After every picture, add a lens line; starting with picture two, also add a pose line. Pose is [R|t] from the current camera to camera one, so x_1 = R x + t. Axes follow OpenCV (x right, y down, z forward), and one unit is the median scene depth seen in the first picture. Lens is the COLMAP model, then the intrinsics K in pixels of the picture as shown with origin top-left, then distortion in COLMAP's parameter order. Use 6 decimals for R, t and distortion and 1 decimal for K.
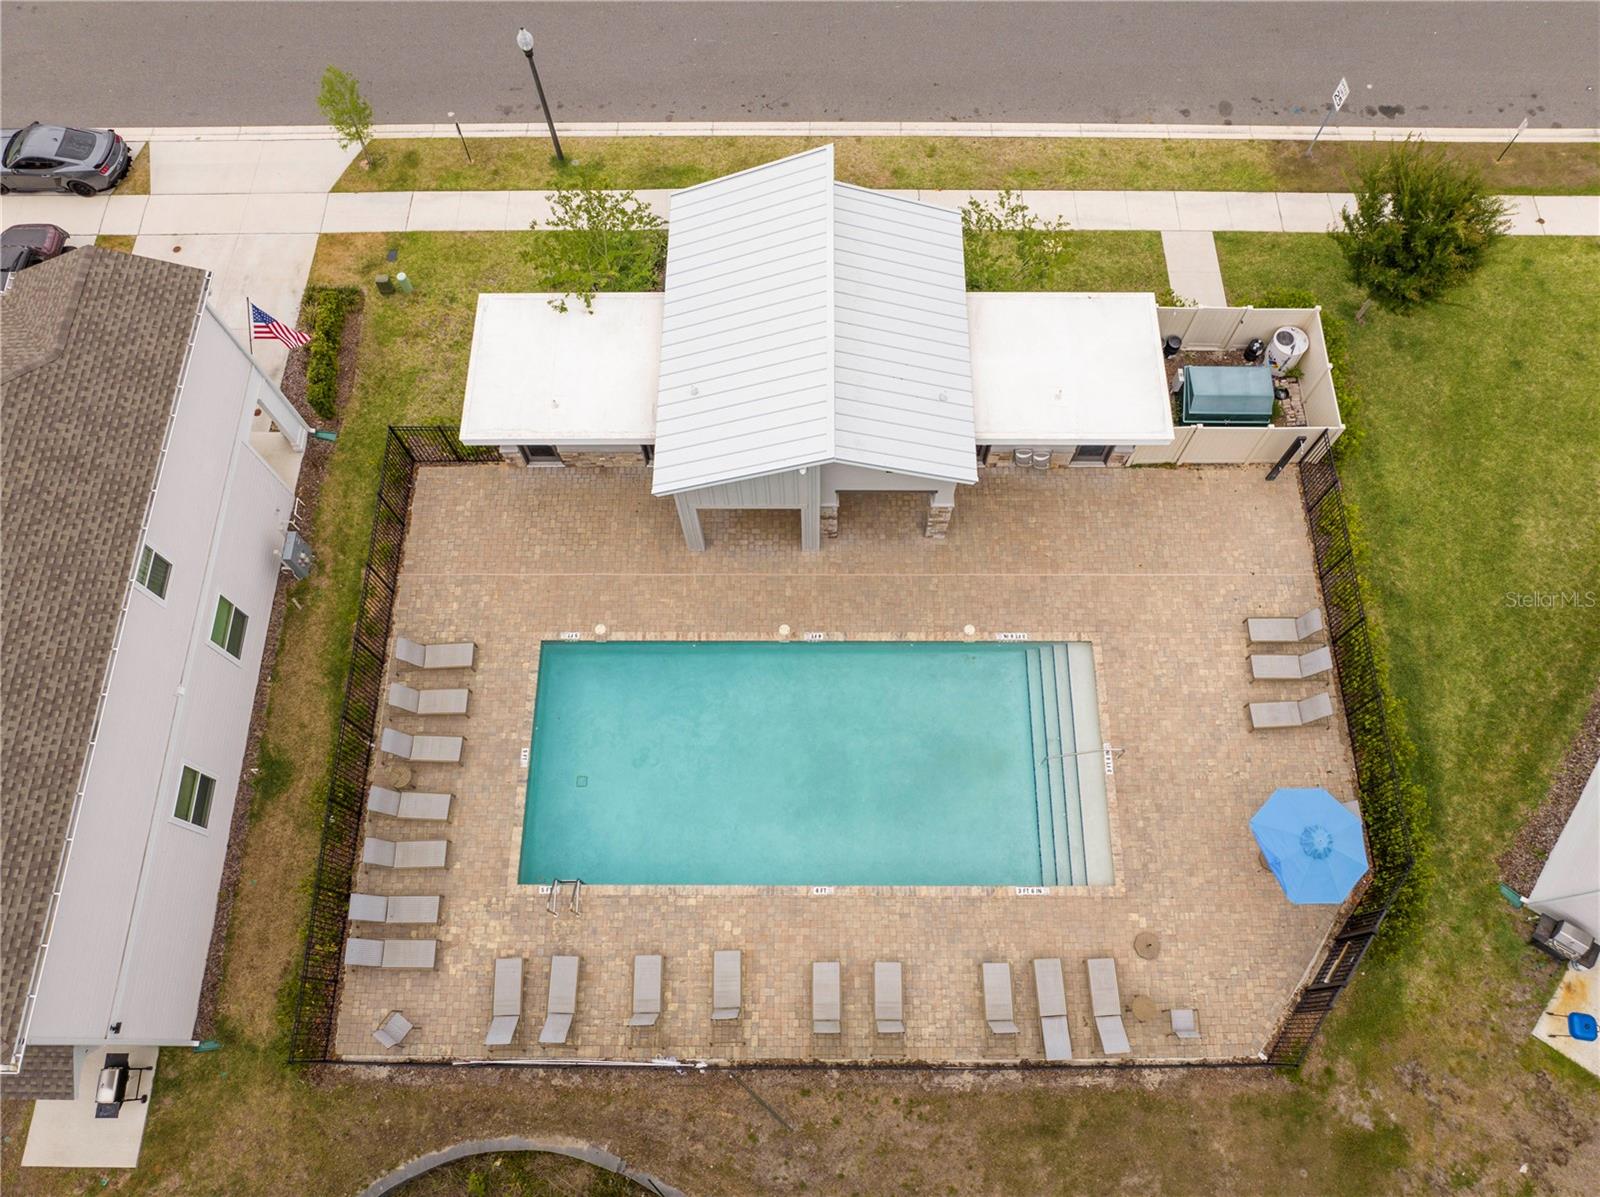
lens RADIAL K [[1126.7, 0, 802.6], [0, 1126.7, 595.4], [0, 0, 1]] dist [-0.054687, 0.024237]
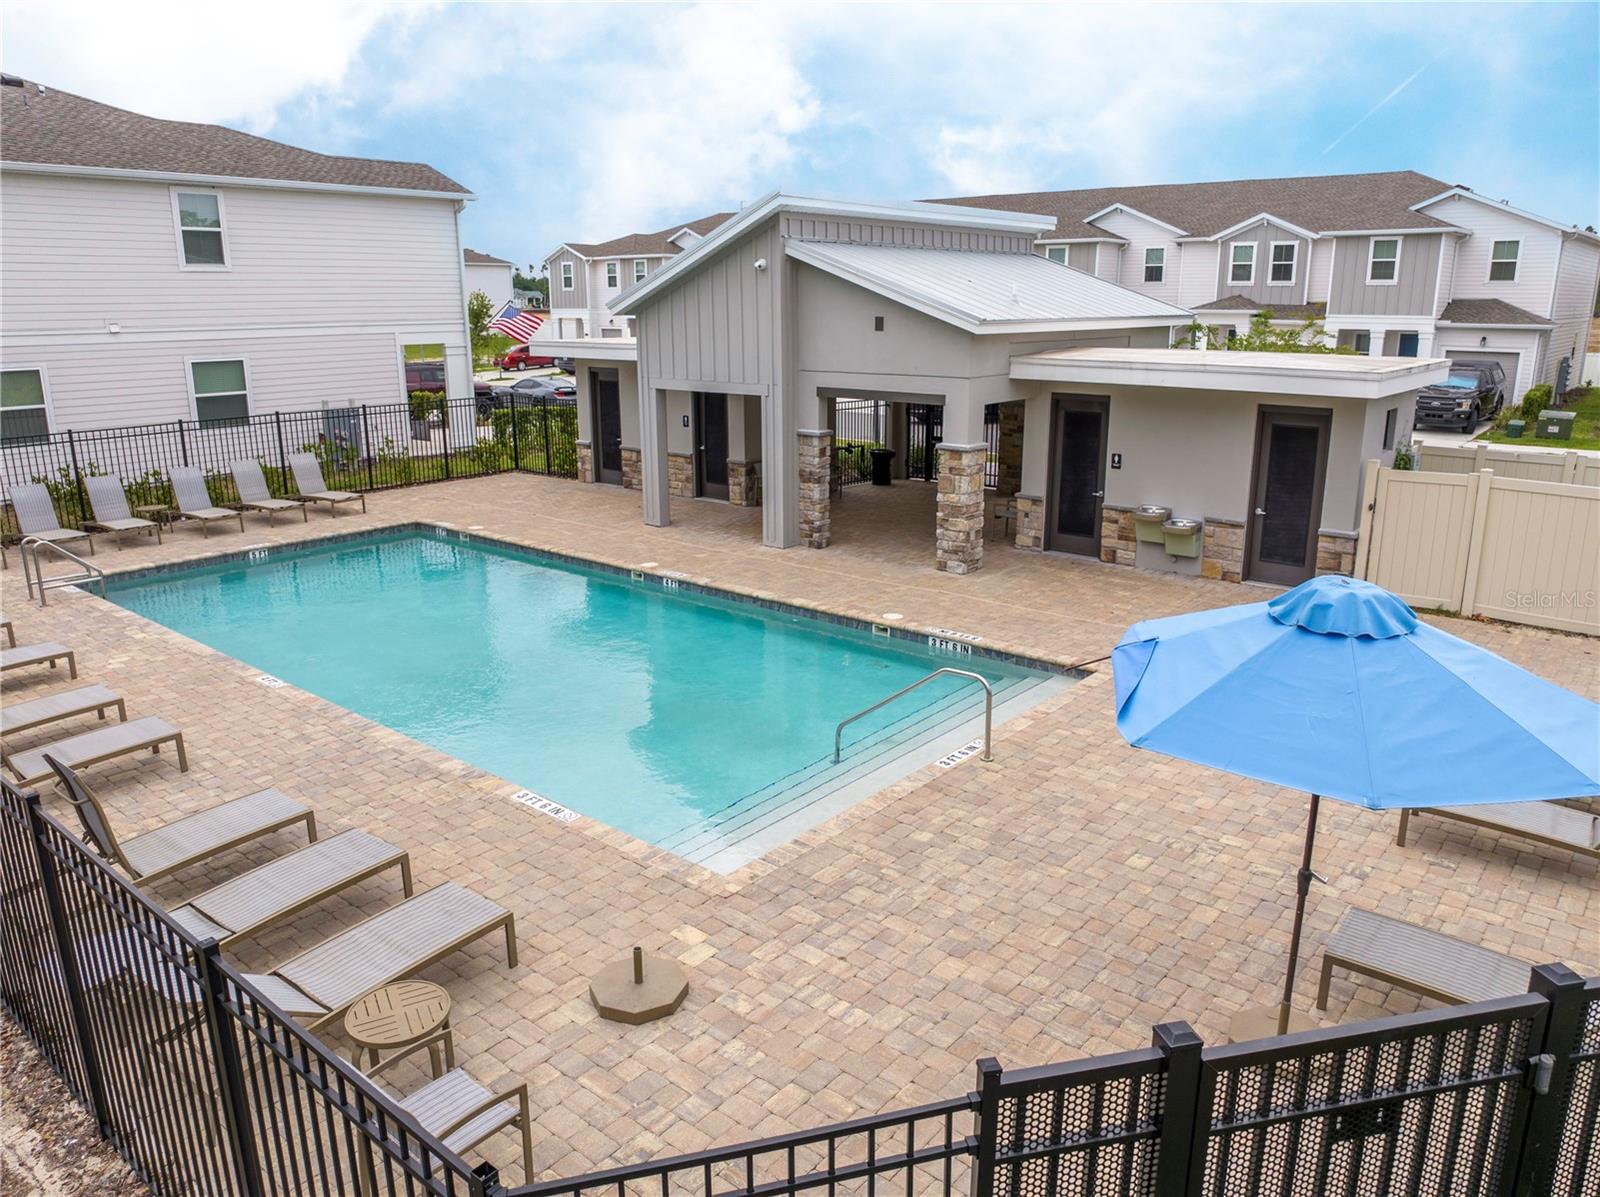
lens RADIAL K [[1126.7, 0, 811.3], [0, 1126.7, 613.5], [0, 0, 1]] dist [-0.054687, 0.024237]
pose [[0.770874, 0.181134, -0.610691, 0.463654], [-0.593916, 0.550934, -0.586290, 0.378361], [0.230253, 0.814655, 0.532279, 0.762275]]
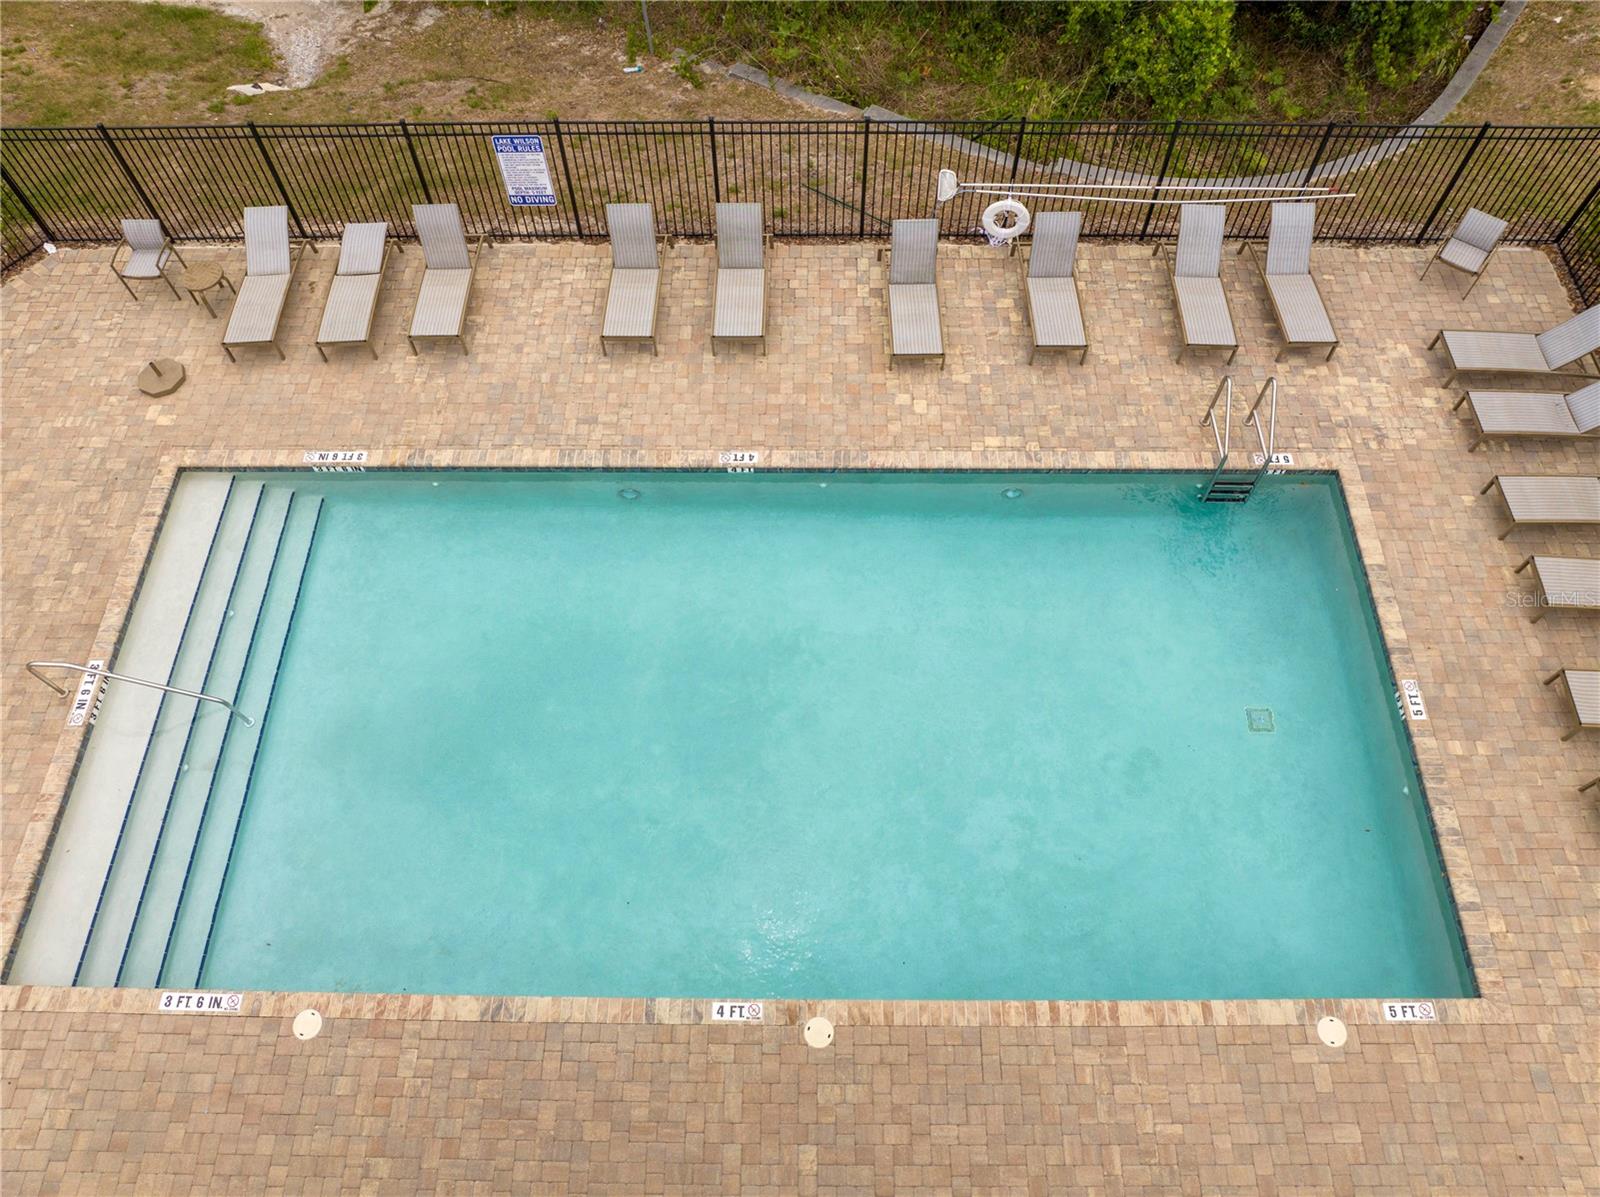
lens RADIAL K [[1126.7, 0, 808.1], [0, 1126.7, 585.0], [0, 0, 1]] dist [-0.054687, 0.024237]
pose [[-0.999875, 0.005709, 0.014725, -0.019905], [0.008178, -0.610465, 0.792001, -0.175261], [0.013510, 0.792023, 0.610342, 0.716395]]
